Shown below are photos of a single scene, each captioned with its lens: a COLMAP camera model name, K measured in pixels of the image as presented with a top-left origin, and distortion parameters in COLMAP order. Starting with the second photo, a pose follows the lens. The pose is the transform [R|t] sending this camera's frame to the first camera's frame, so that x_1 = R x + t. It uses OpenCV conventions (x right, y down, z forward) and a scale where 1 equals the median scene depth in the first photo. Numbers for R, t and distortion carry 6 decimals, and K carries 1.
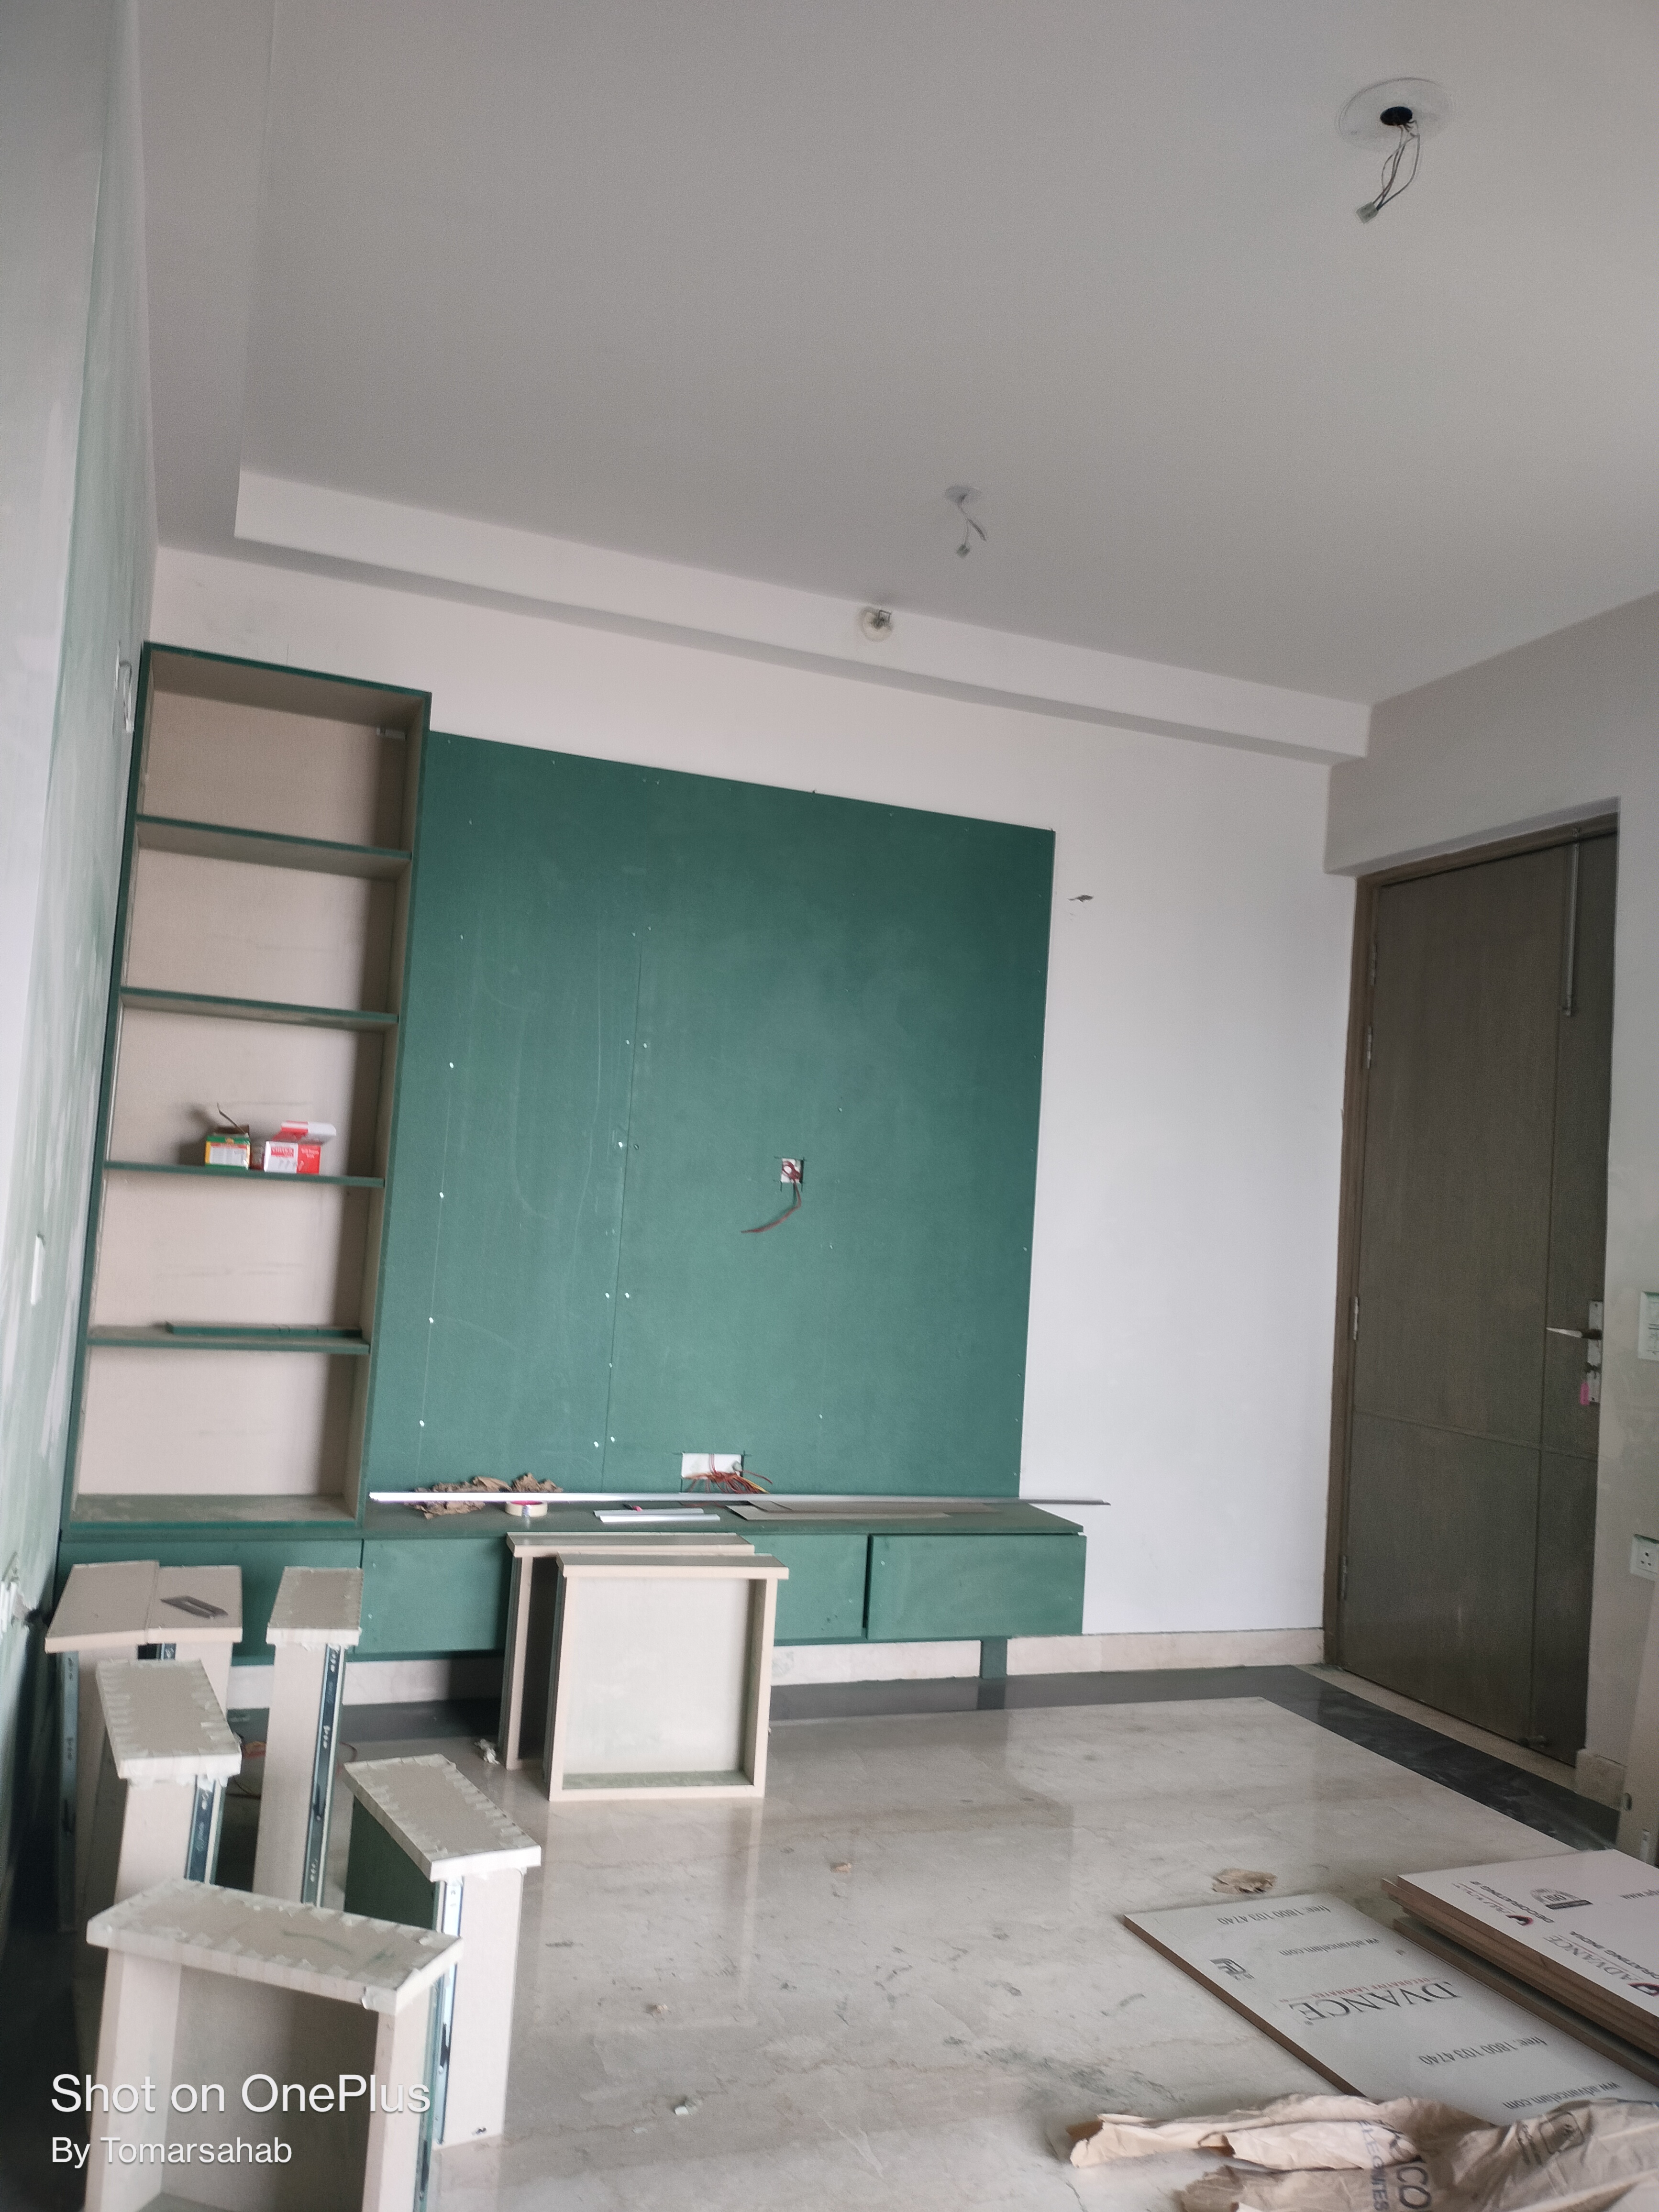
lens RADIAL K [[1701.6, 0, 771.7], [0, 1701.6, 1151.5], [0, 0, 1]] dist [0.037115, -0.042352]
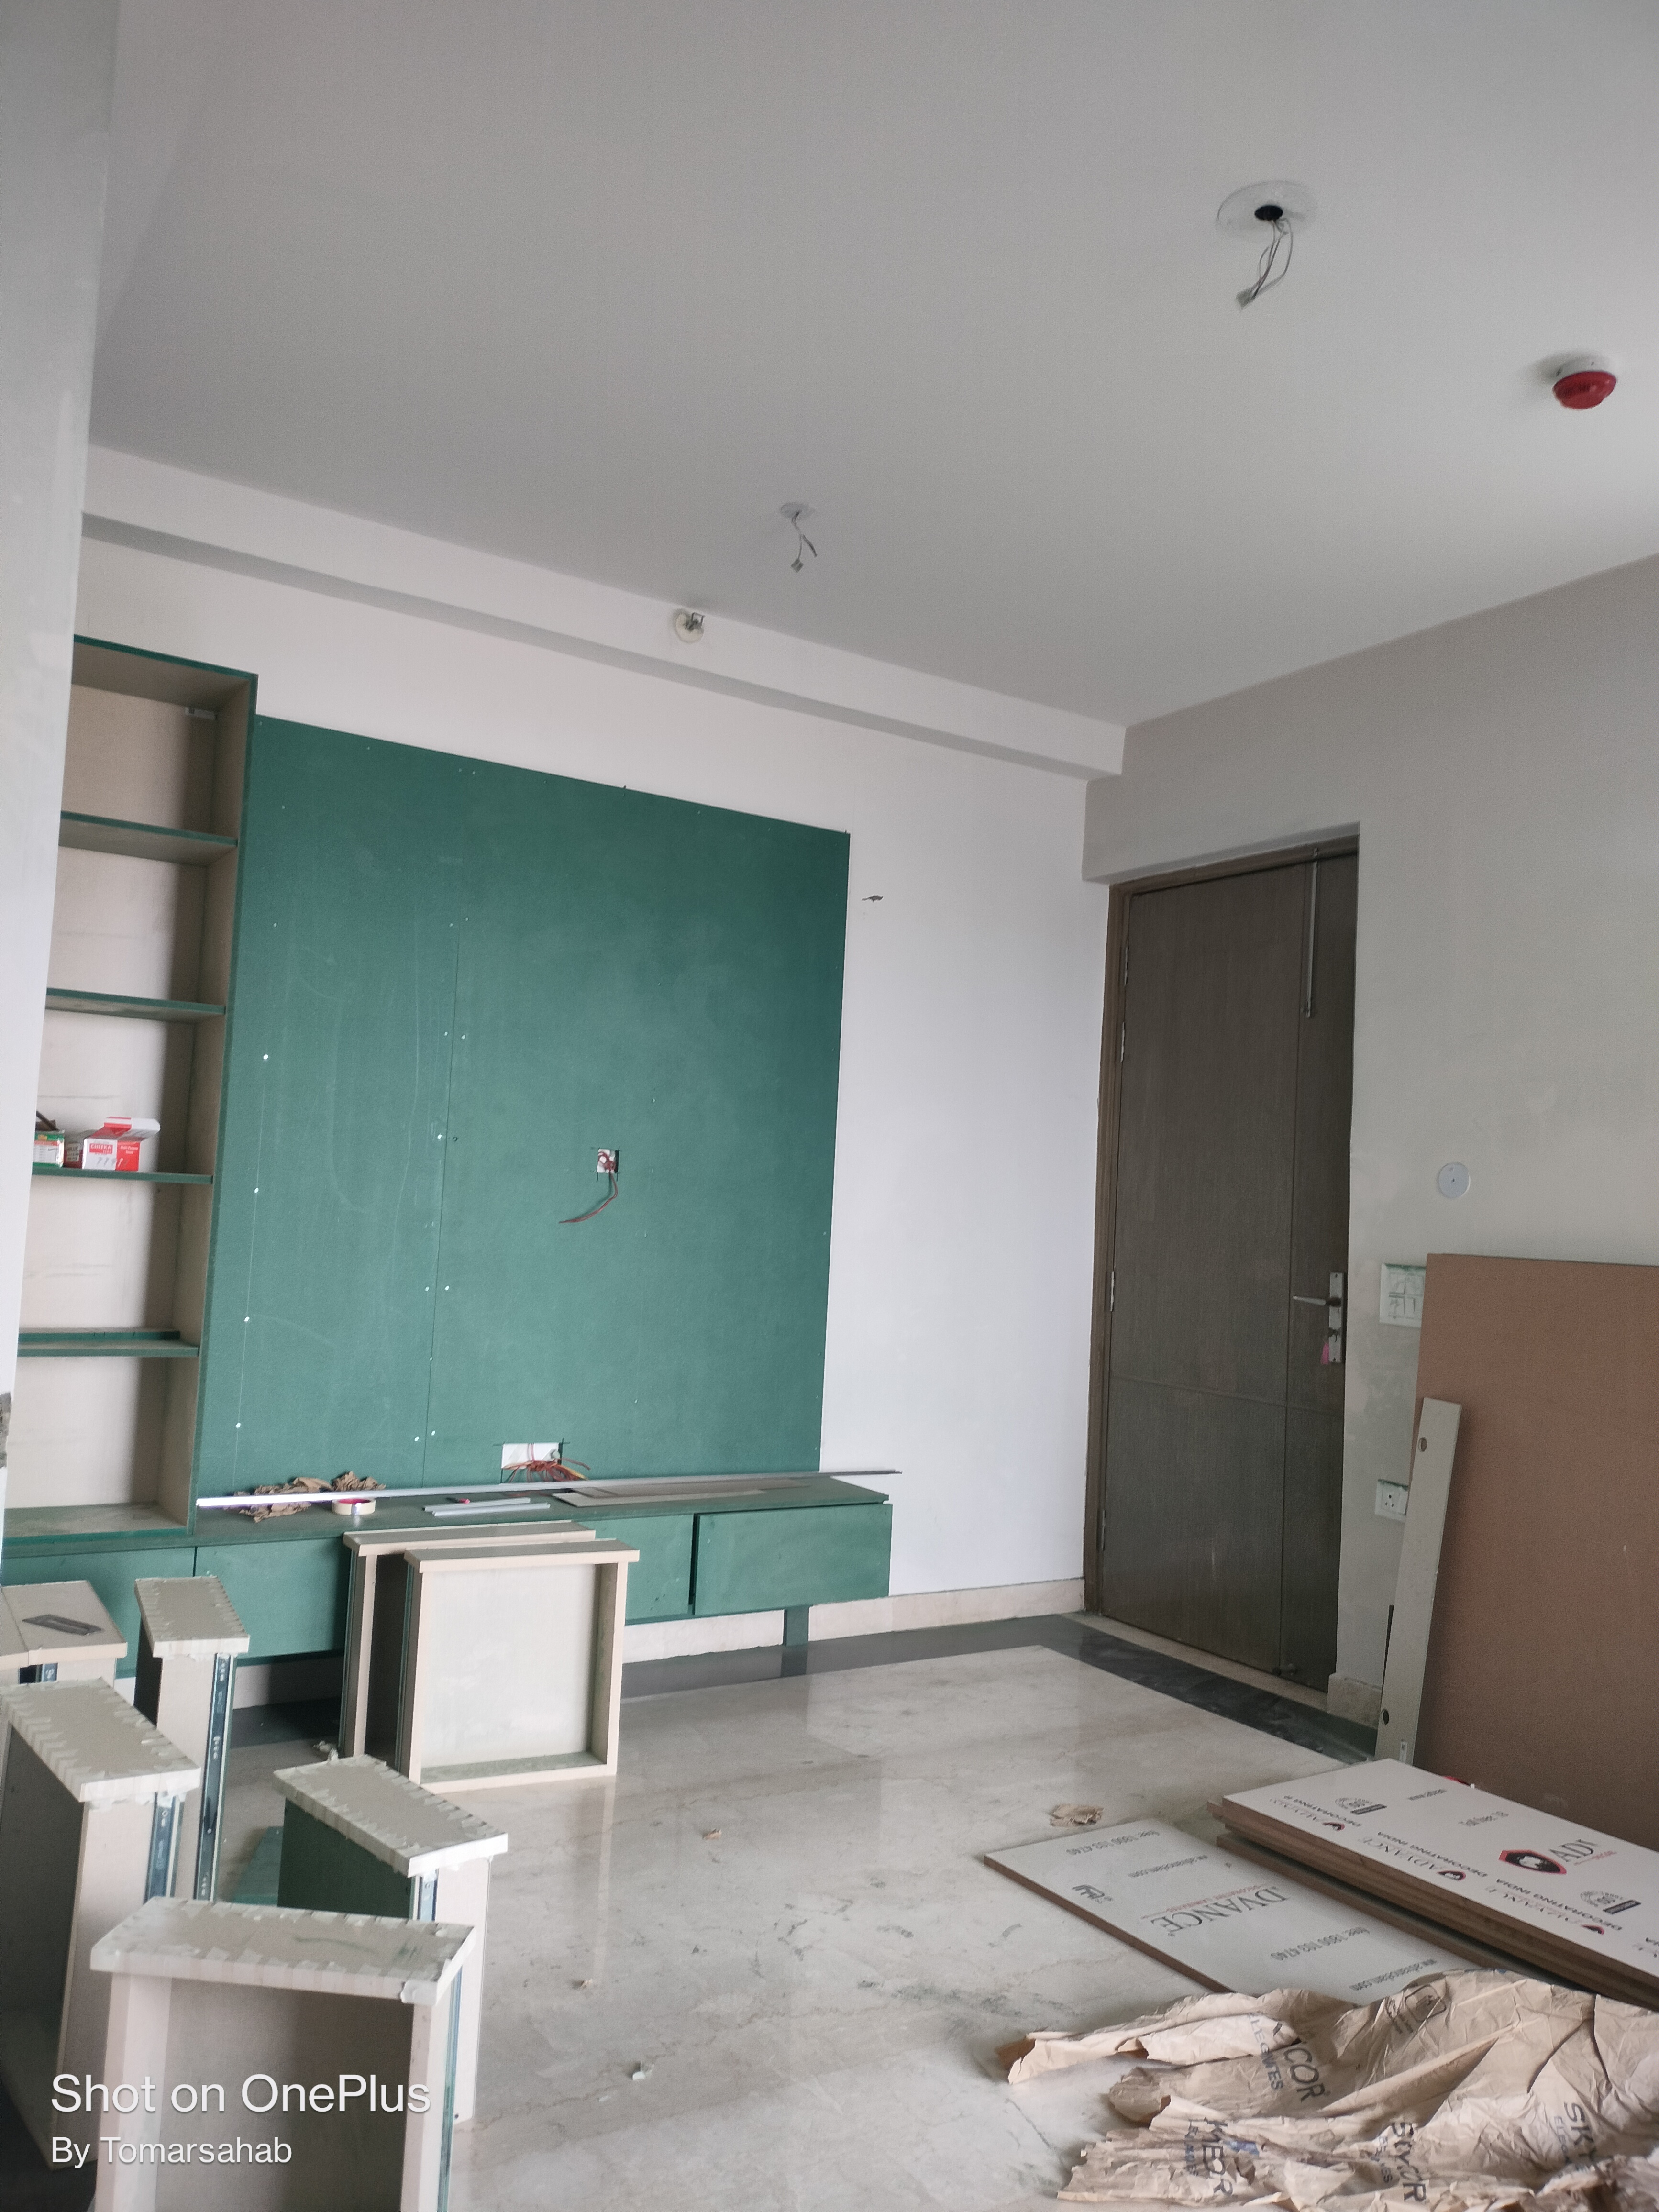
lens RADIAL K [[1701.6, 0, 771.7], [0, 1701.6, 1151.5], [0, 0, 1]] dist [0.037115, -0.042352]
pose [[0.979660, -0.008068, 0.200503, -0.113236], [0.005540, 0.999898, 0.013167, -0.008898], [-0.200589, -0.011789, 0.979605, -0.017501]]
